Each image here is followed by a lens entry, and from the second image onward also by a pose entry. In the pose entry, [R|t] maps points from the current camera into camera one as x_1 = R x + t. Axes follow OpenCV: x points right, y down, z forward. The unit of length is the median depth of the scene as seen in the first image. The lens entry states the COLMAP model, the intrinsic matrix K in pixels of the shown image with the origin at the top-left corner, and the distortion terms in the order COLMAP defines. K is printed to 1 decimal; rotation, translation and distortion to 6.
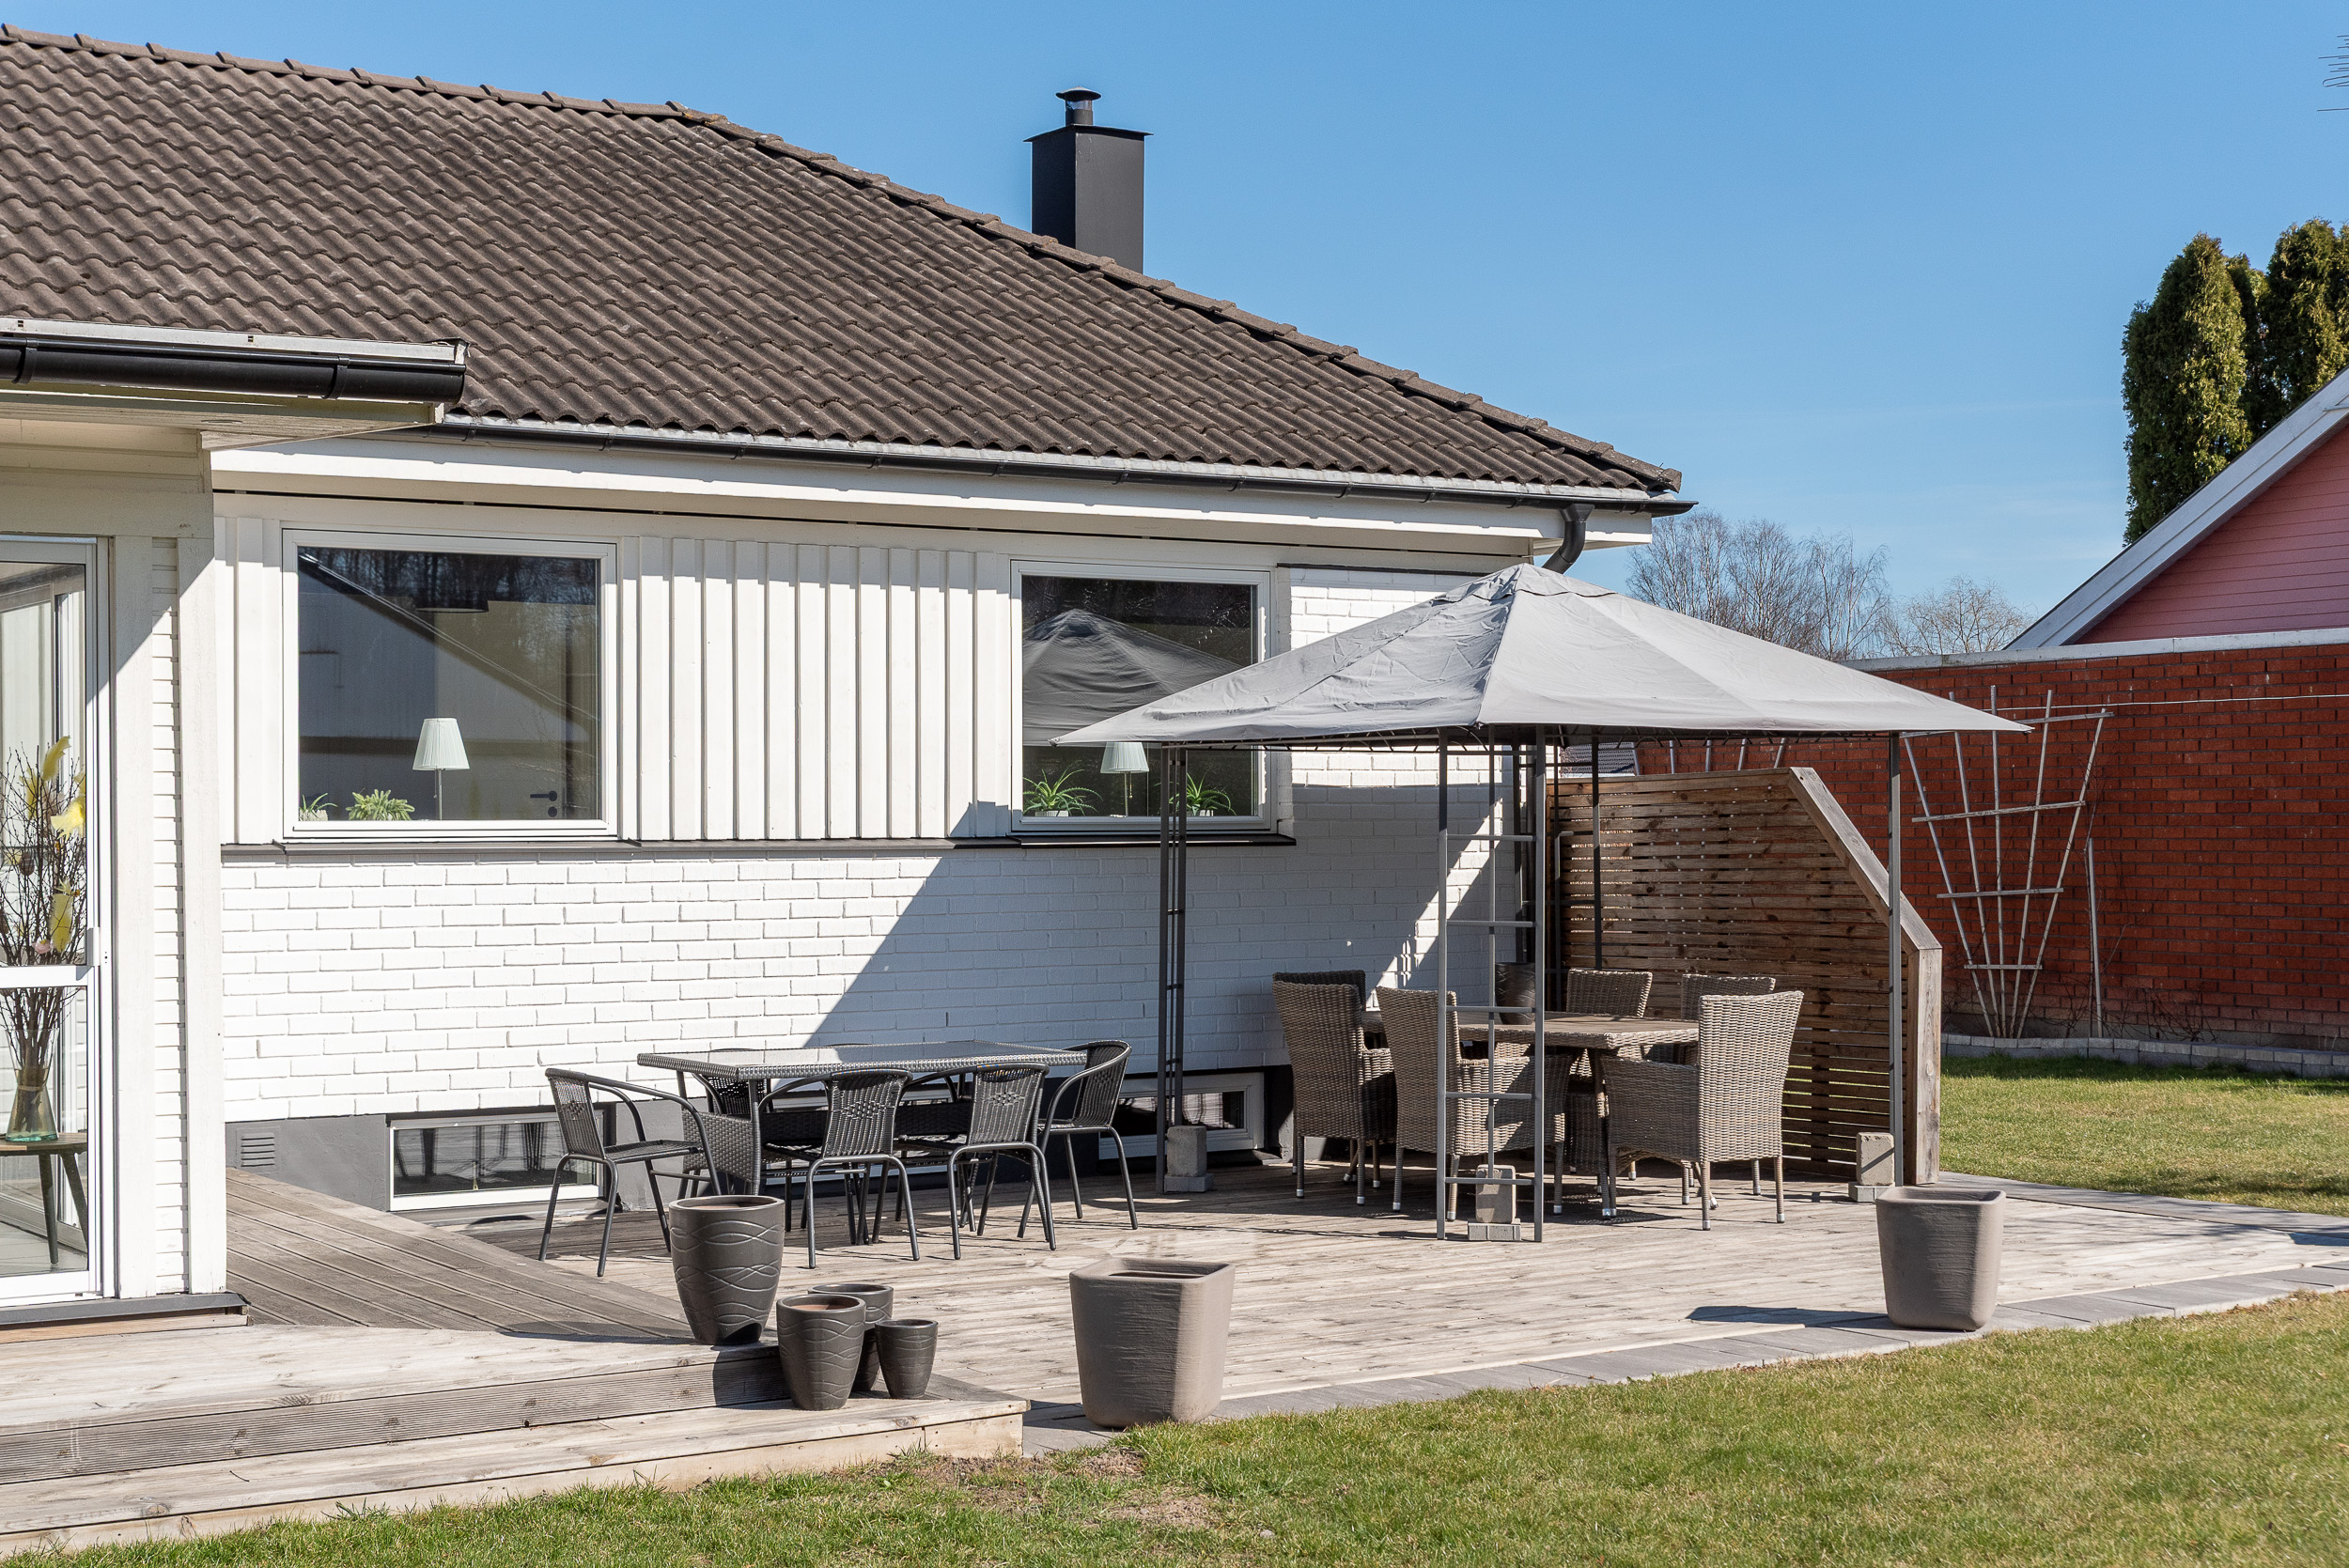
lens RADIAL K [[3479.0, 0, 1174.9], [0, 3479.0, 786.4], [0, 0, 1]] dist [-0.009988, 0.000000]
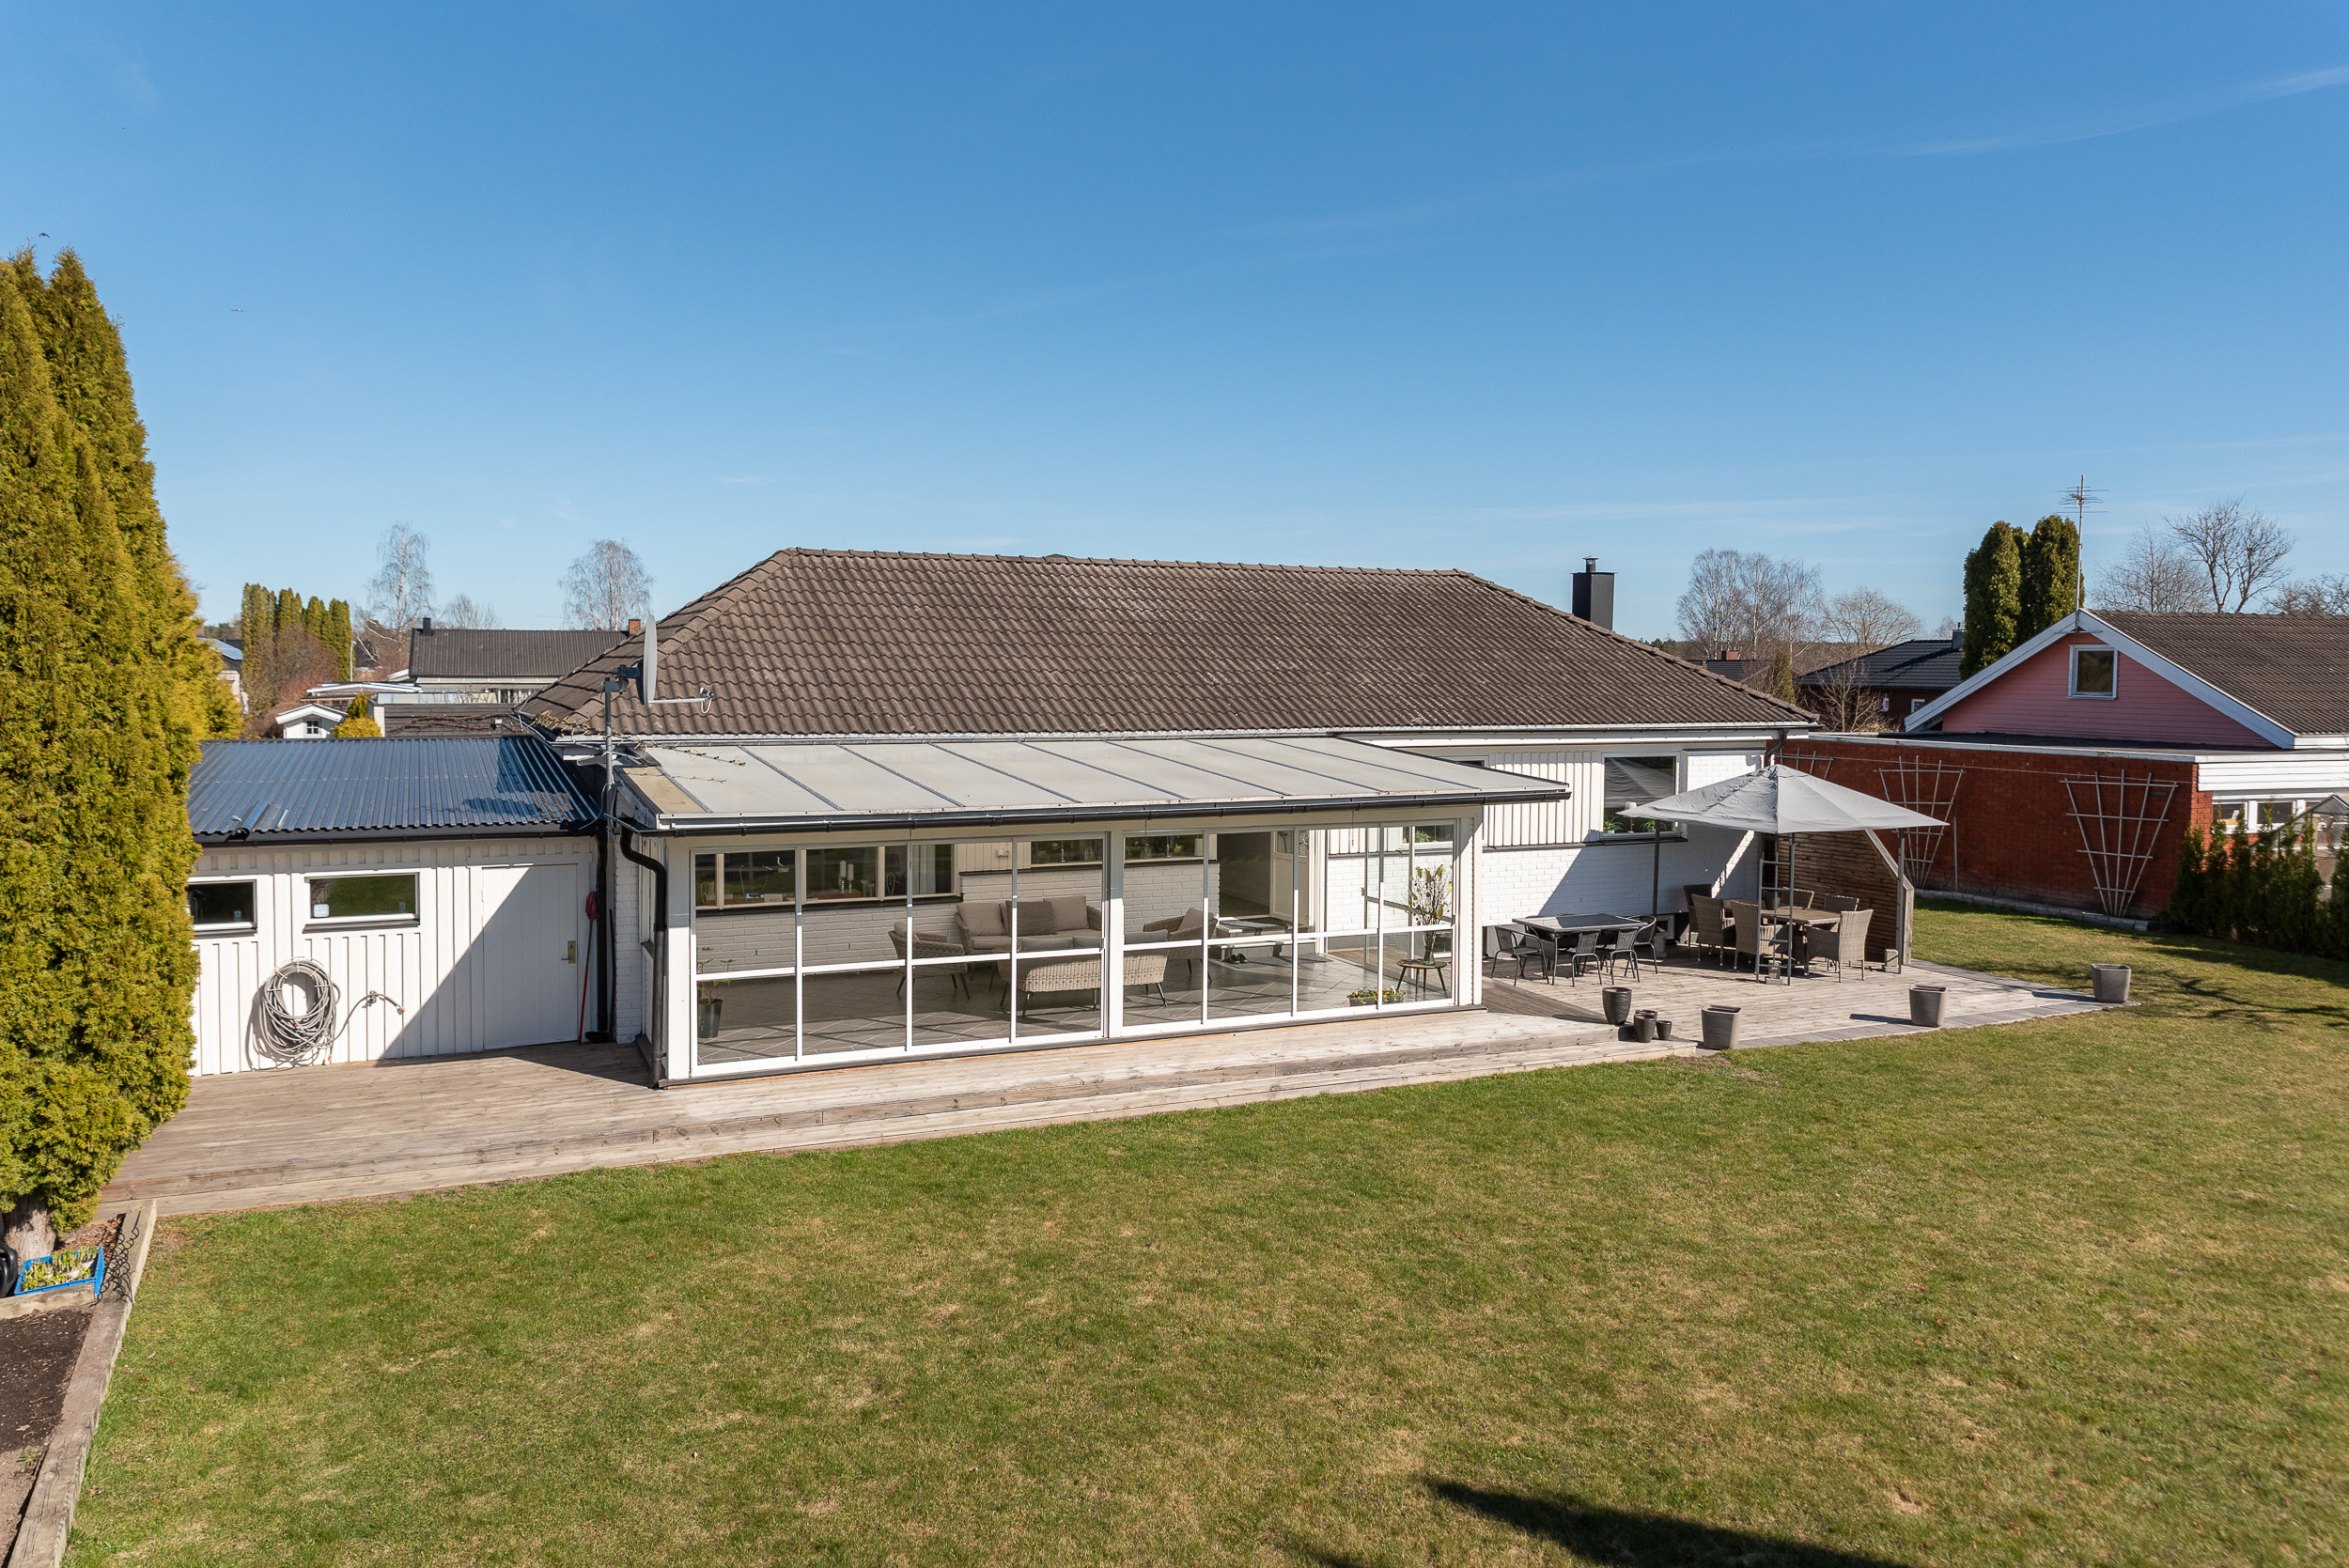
lens RADIAL K [[1601.5, 0, 1171.8], [0, 1601.5, 778.7], [0, 0, 1]] dist [0.007805, -0.005366]
pose [[0.983979, 0.017993, -0.177375, -0.176801], [-0.006446, 0.997834, 0.065461, -0.138038], [0.178169, -0.063269, 0.981964, -0.513528]]
